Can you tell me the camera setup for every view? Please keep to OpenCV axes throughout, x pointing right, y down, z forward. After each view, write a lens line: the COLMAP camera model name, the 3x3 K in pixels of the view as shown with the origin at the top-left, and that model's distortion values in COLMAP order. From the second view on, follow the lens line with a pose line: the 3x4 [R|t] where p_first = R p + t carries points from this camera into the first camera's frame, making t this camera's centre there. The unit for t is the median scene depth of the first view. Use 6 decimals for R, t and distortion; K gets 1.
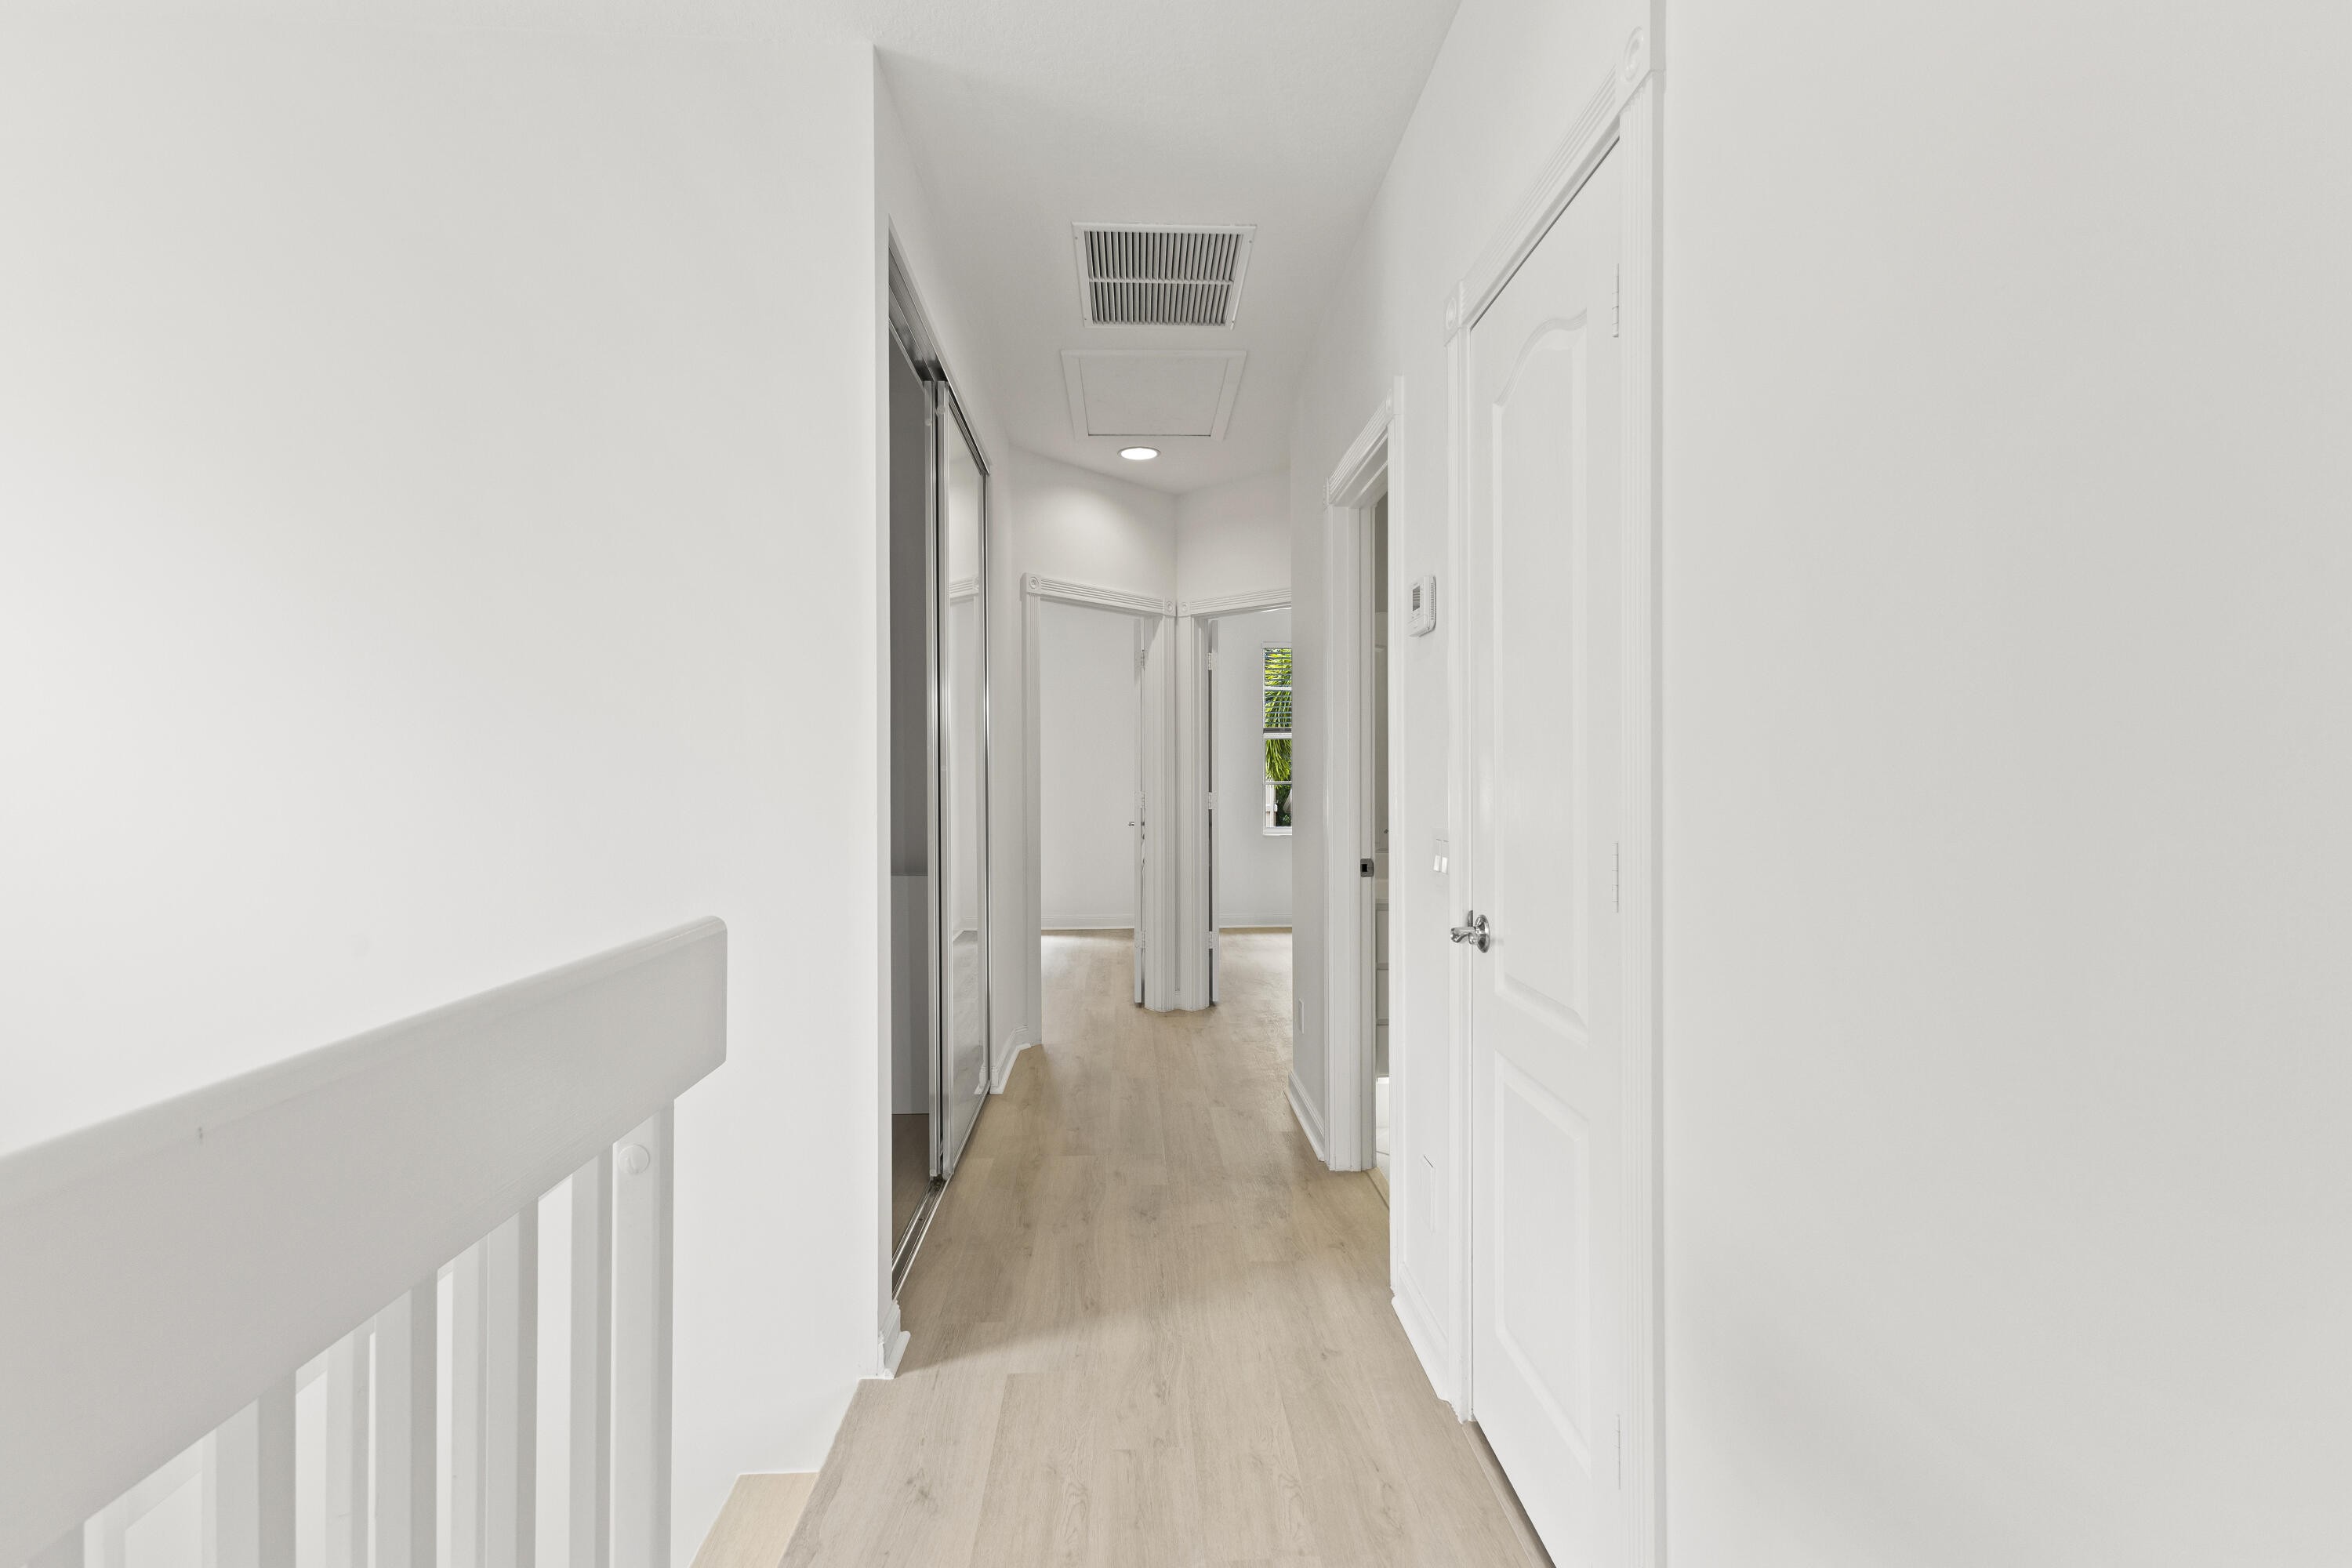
lens RADIAL K [[1048.5, 0, 1178.3], [0, 1048.5, 785.7], [0, 0, 1]] dist [0.005875, 0.000902]
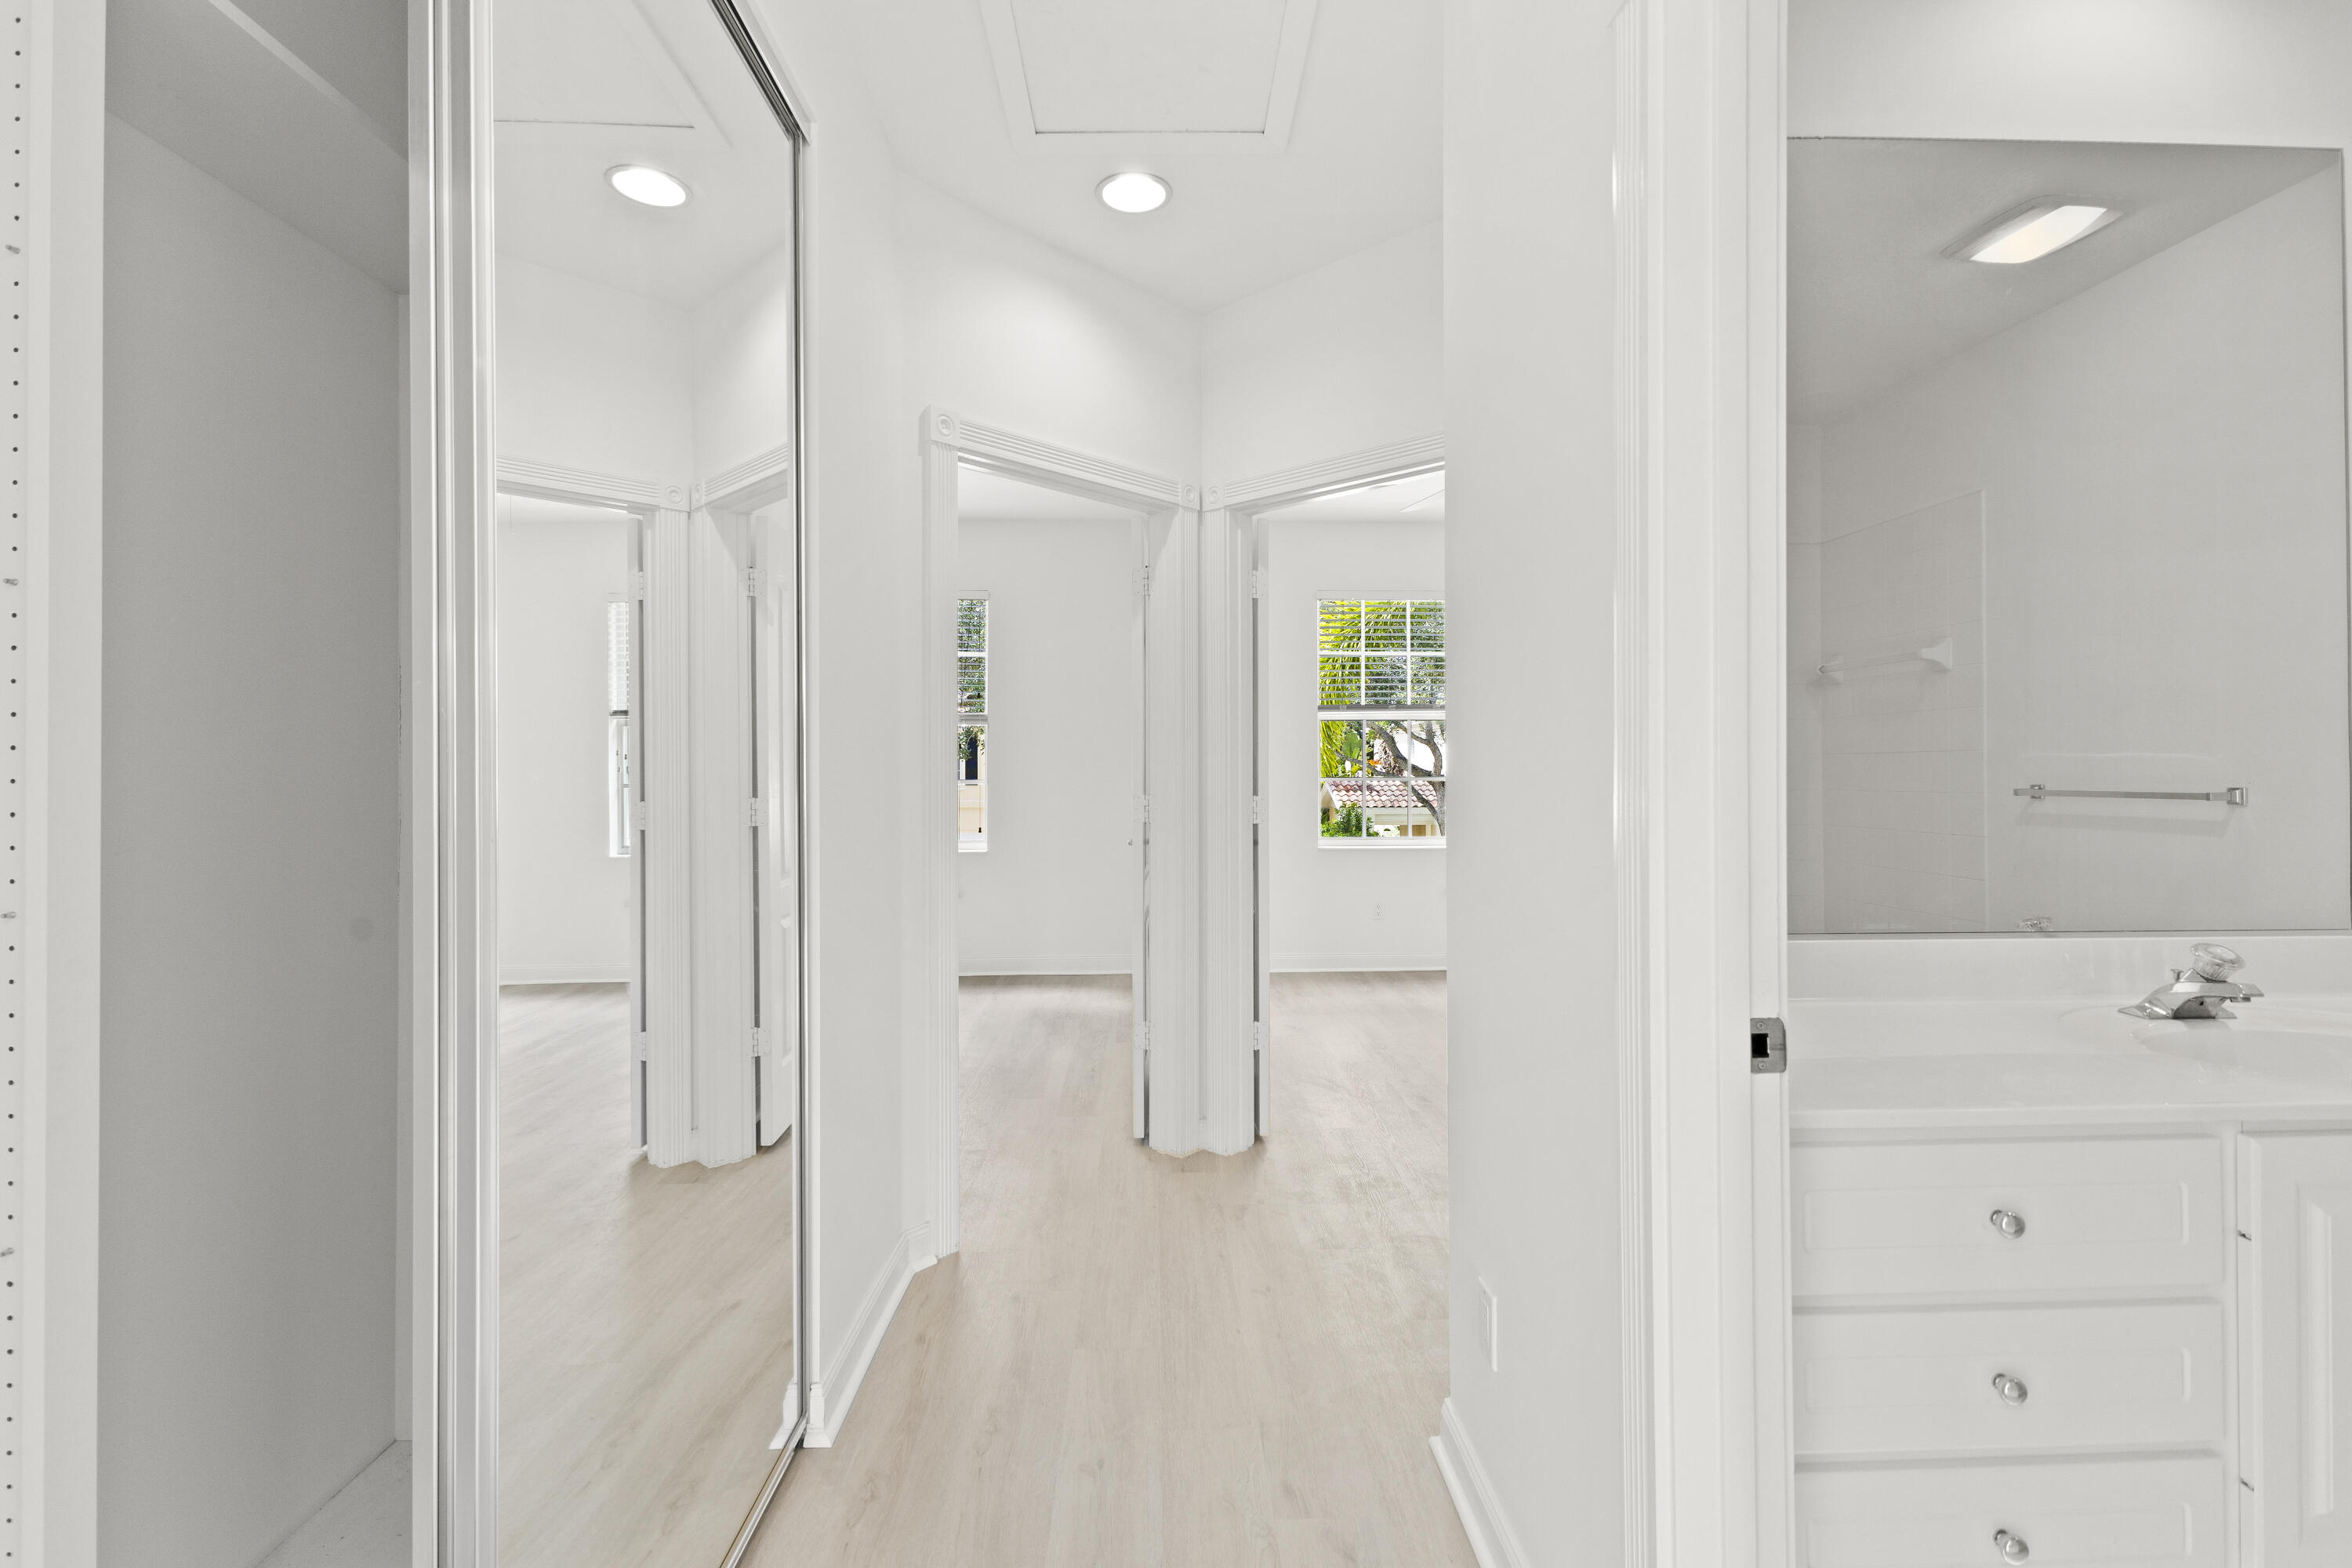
lens RADIAL K [[1048.5, 0, 1164.8], [0, 1048.5, 783.0], [0, 0, 1]] dist [0.005875, 0.000902]
pose [[0.999335, -0.000466, -0.036462, -0.000418], [0.000650, 0.999987, 0.005051, -0.004787], [0.036459, -0.005071, 0.999322, 0.398709]]
